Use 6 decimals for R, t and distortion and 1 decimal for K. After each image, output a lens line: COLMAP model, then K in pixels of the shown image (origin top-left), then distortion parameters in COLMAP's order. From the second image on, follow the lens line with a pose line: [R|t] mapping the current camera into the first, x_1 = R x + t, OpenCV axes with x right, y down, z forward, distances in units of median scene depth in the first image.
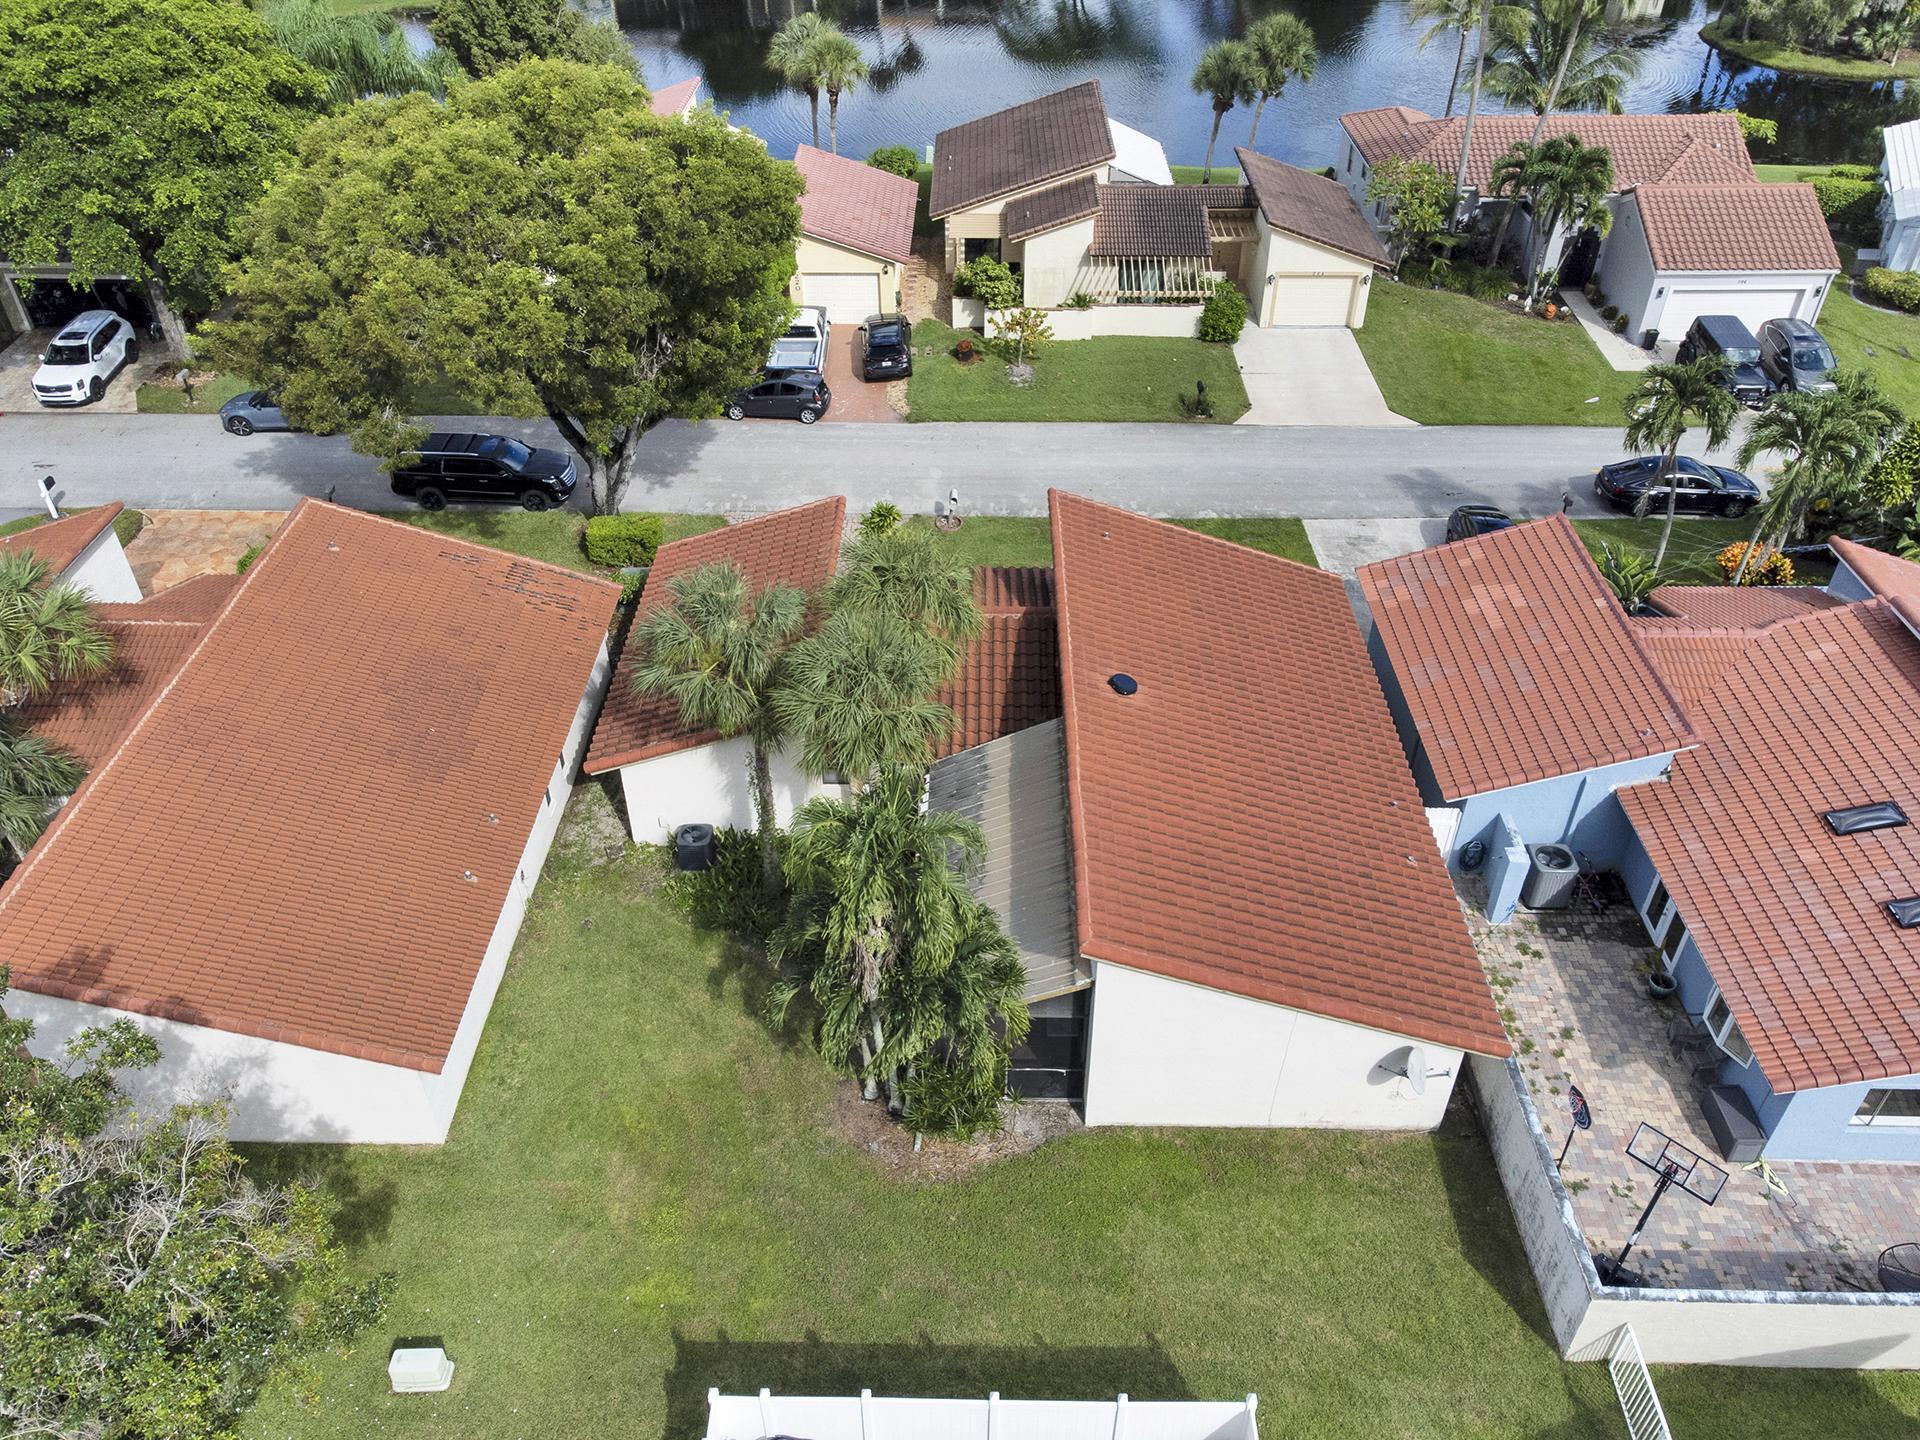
lens RADIAL K [[1382.4, 0, 945.4], [0, 1382.4, 718.3], [0, 0, 1]] dist [-0.004947, 0.000304]
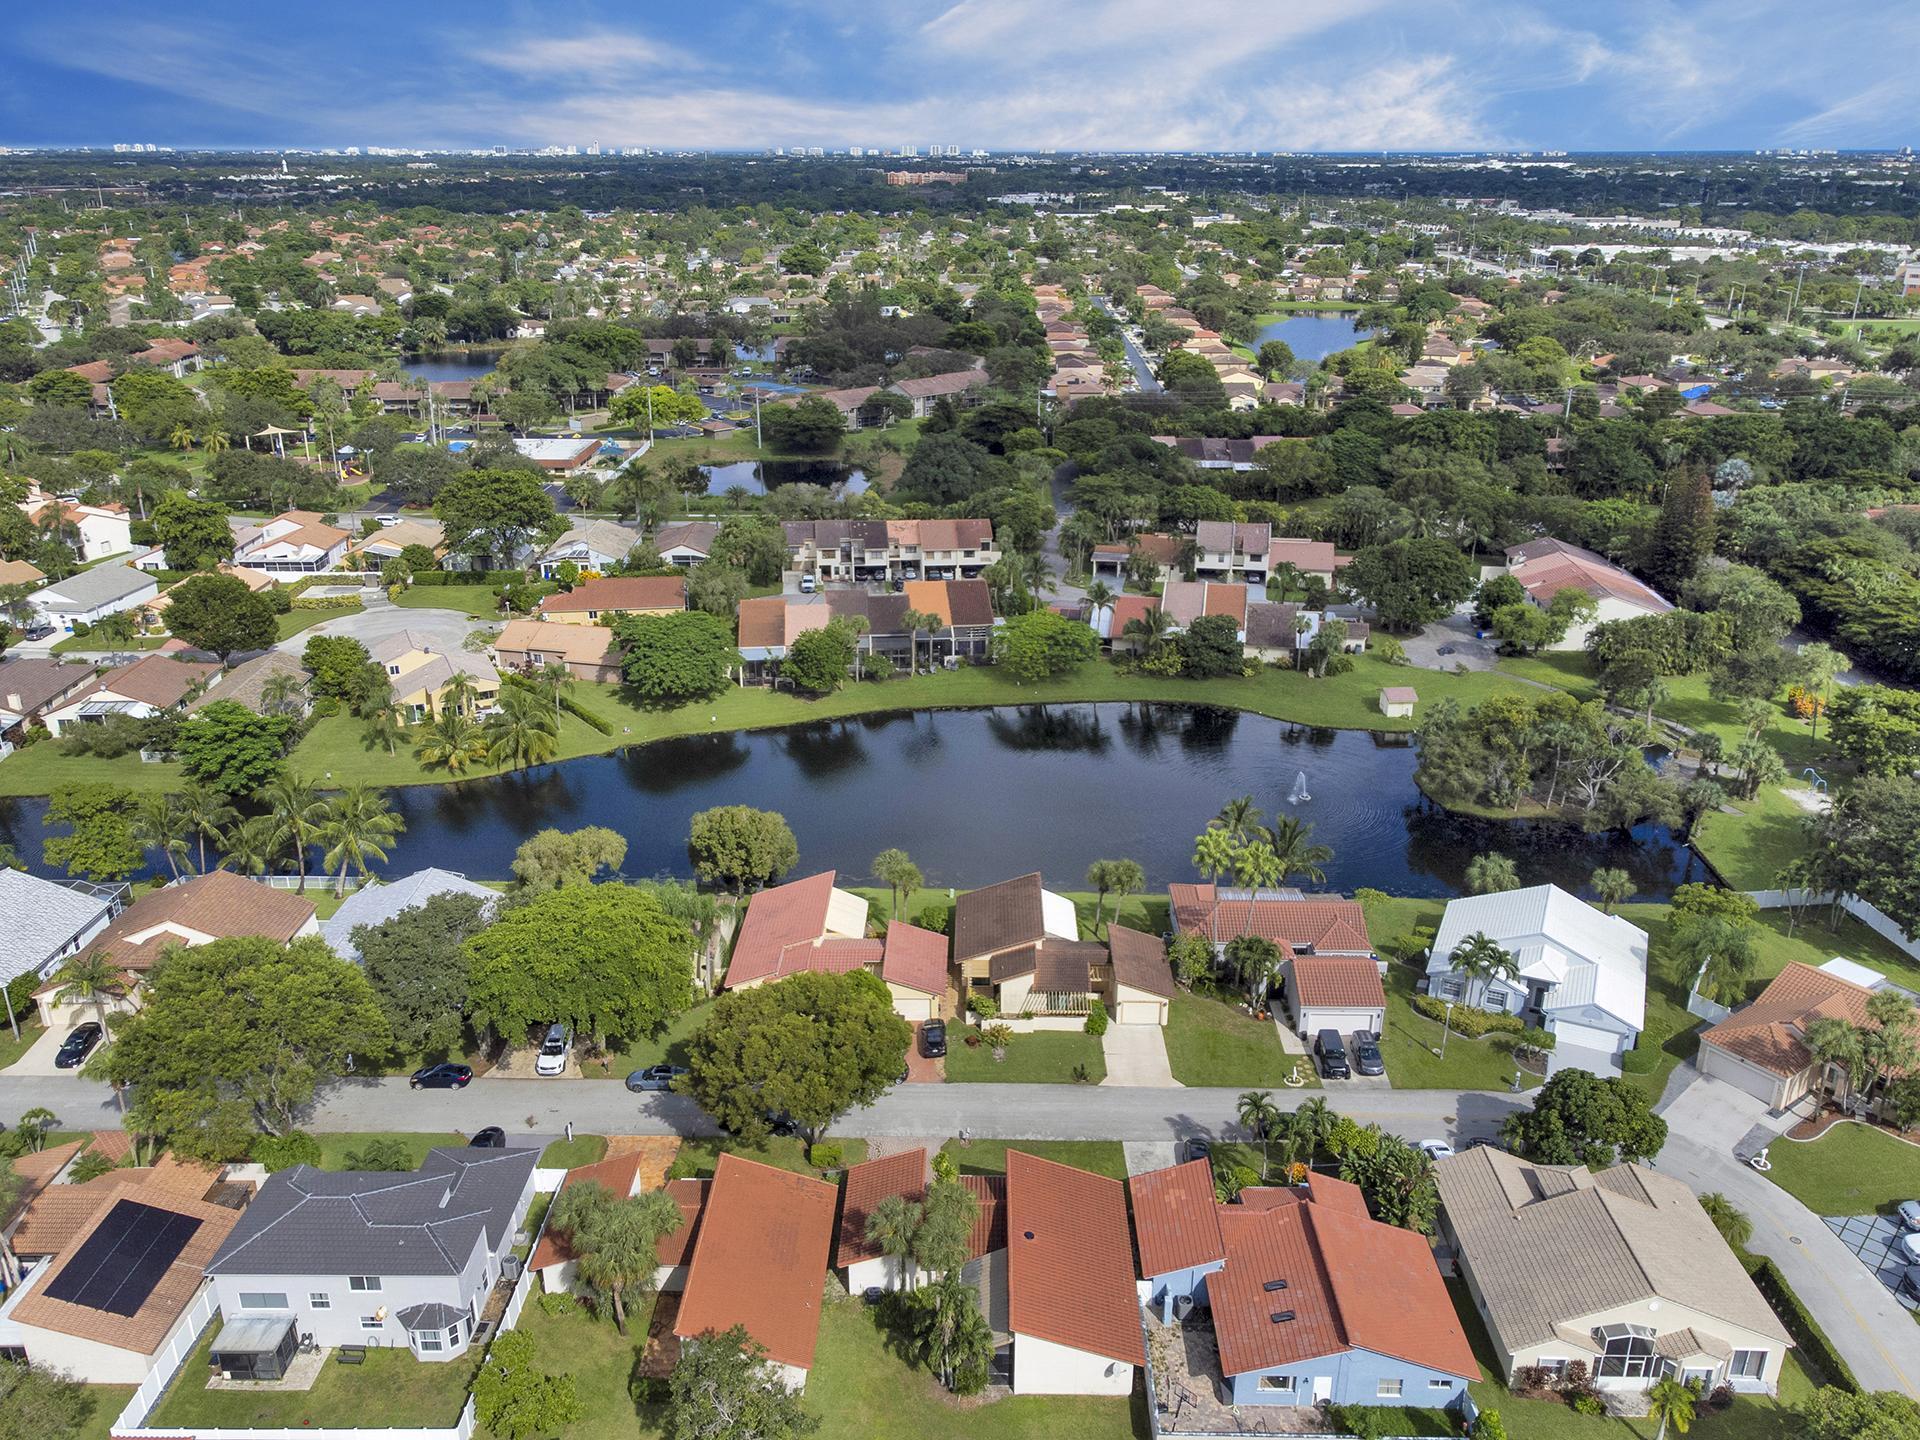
lens RADIAL K [[1429.5, 0, 960.0], [0, 1429.5, 720.0], [0, 0, 1]] dist [0.090945, -0.294519]
pose [[0.999920, 0.007245, 0.010396, -0.051242], [-0.003871, 0.955841, -0.293858, -0.161000], [-0.012066, 0.293794, 0.955793, -2.073647]]
